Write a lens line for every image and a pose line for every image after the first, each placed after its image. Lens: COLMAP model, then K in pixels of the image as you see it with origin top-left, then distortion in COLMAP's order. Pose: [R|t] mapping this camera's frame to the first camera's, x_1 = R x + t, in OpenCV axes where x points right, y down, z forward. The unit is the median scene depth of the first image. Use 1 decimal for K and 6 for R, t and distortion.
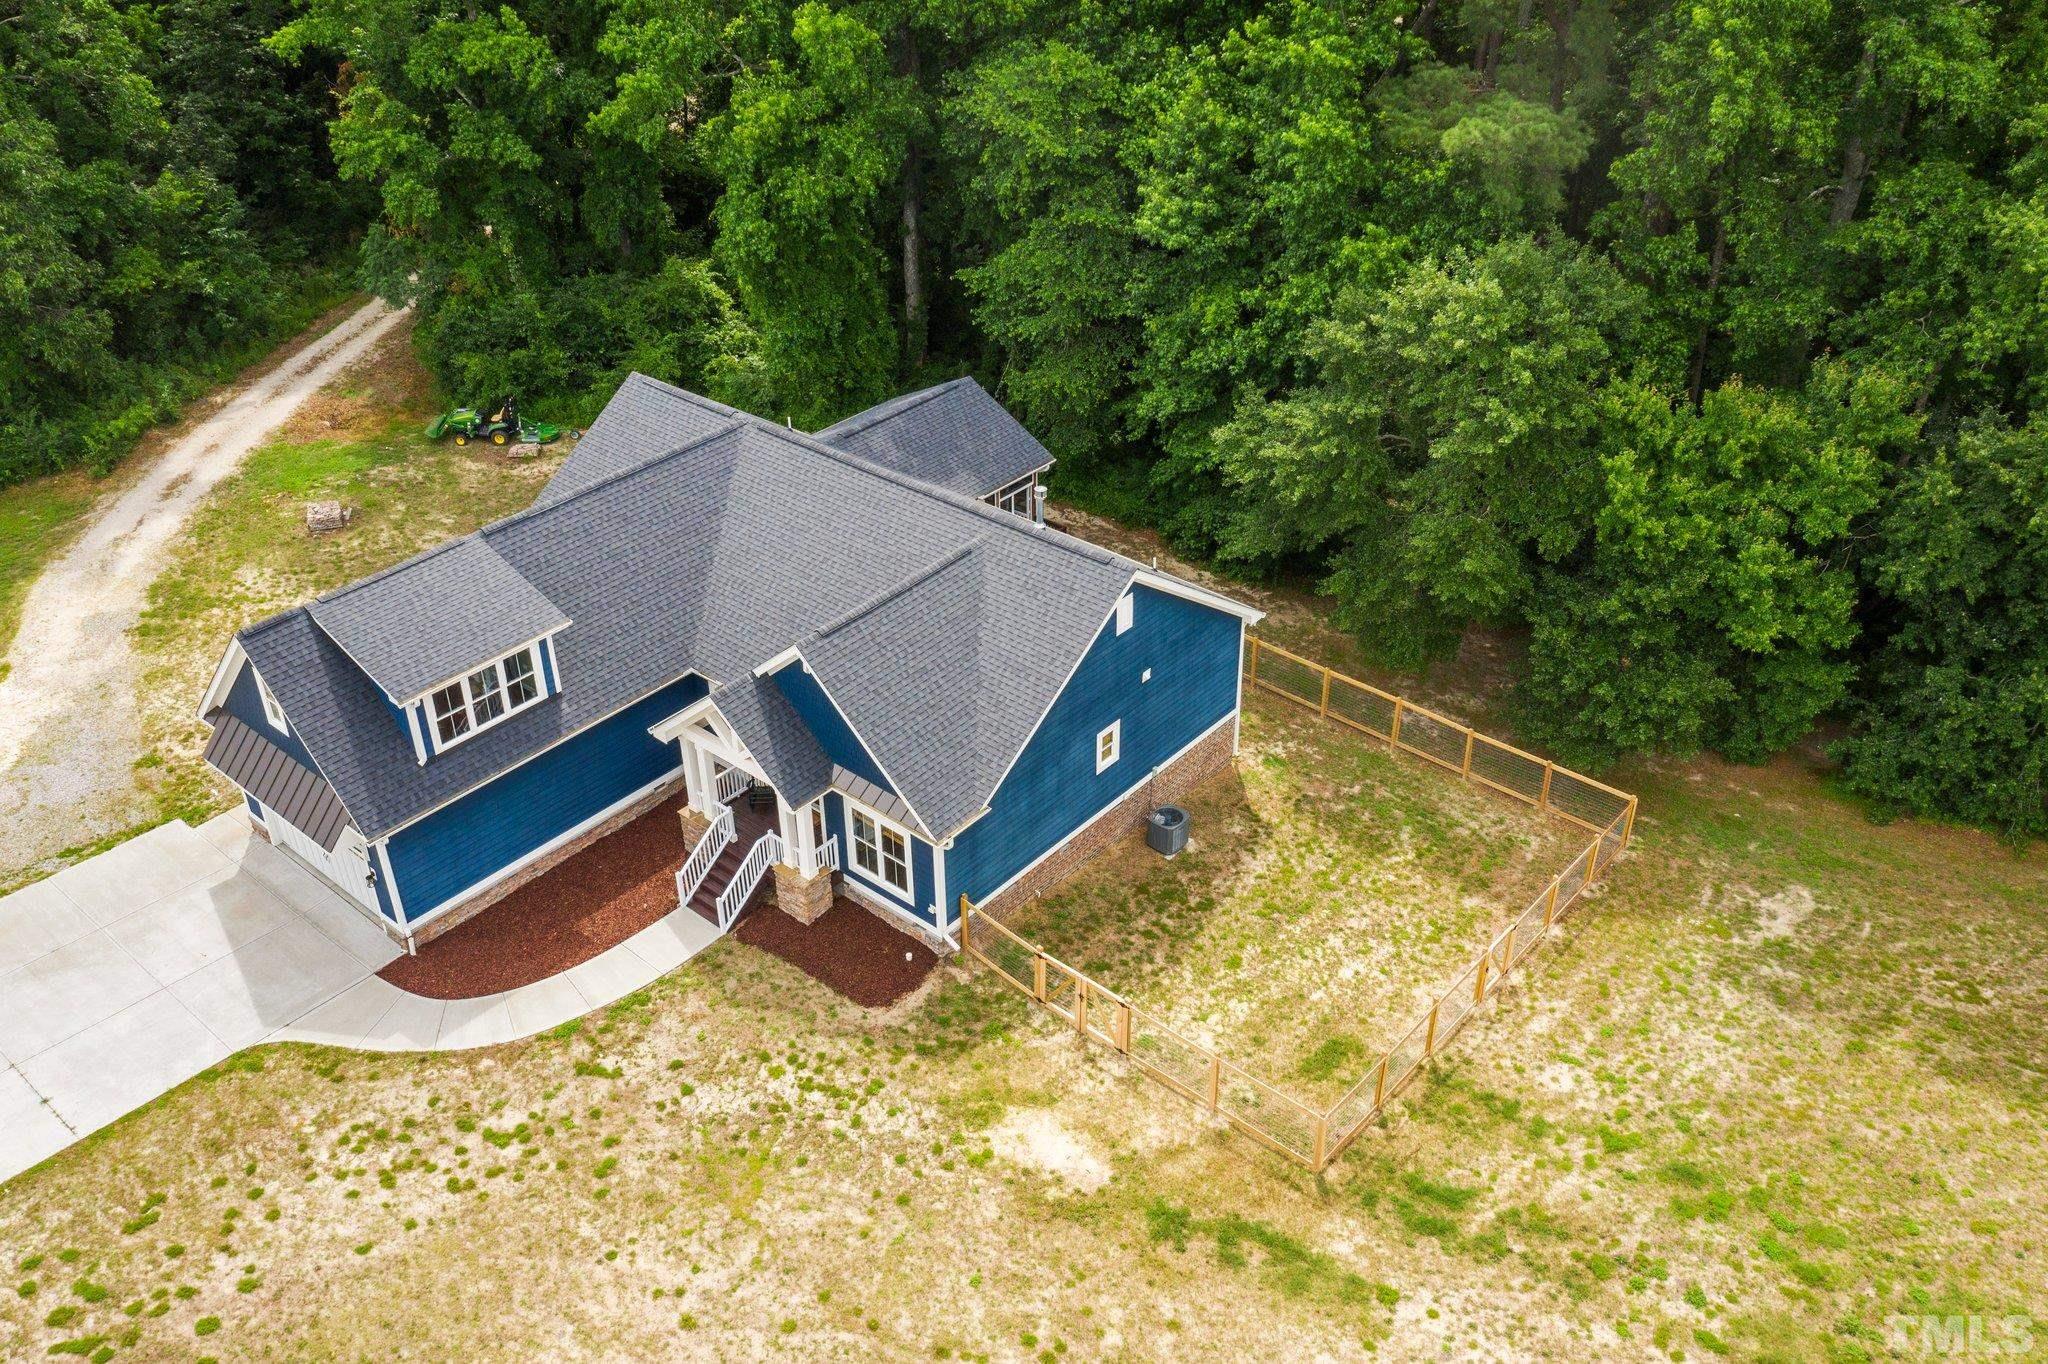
lens RADIAL K [[1694.4, 0, 1023.3], [0, 1694.4, 669.3], [0, 0, 1]] dist [-0.005647, 0.004478]
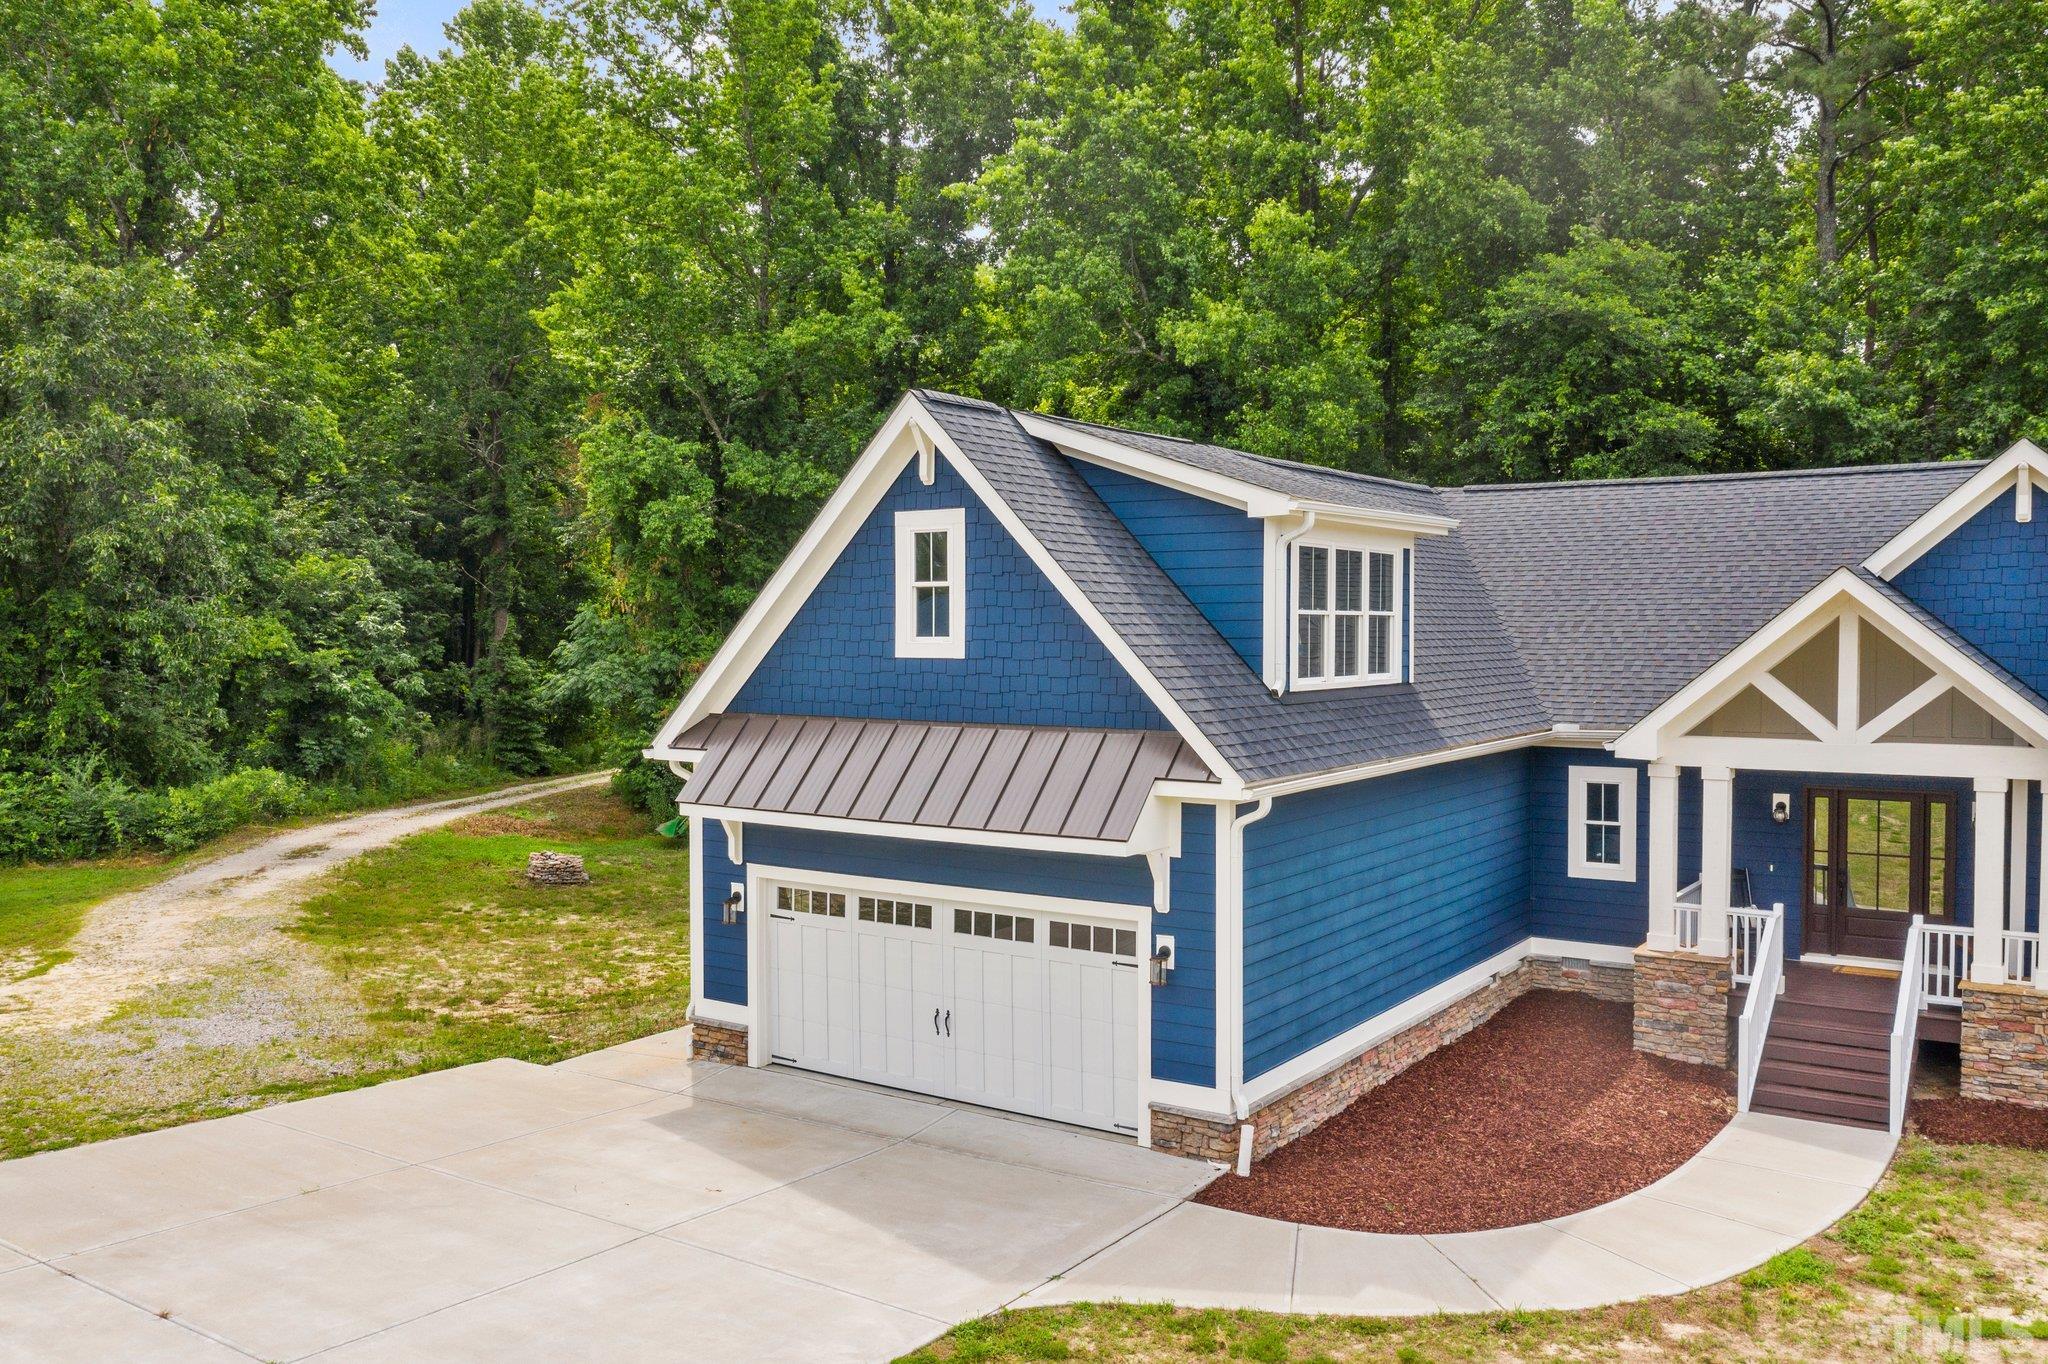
lens RADIAL K [[1656.1, 0, 1024.0], [0, 1656.1, 682.0], [0, 0, 1]] dist [-0.014674, -0.007145]
pose [[0.993859, 0.005418, 0.110518, -0.460710], [0.051555, 0.861092, -0.505829, 0.265659], [-0.097907, 0.508421, 0.855525, 0.617869]]
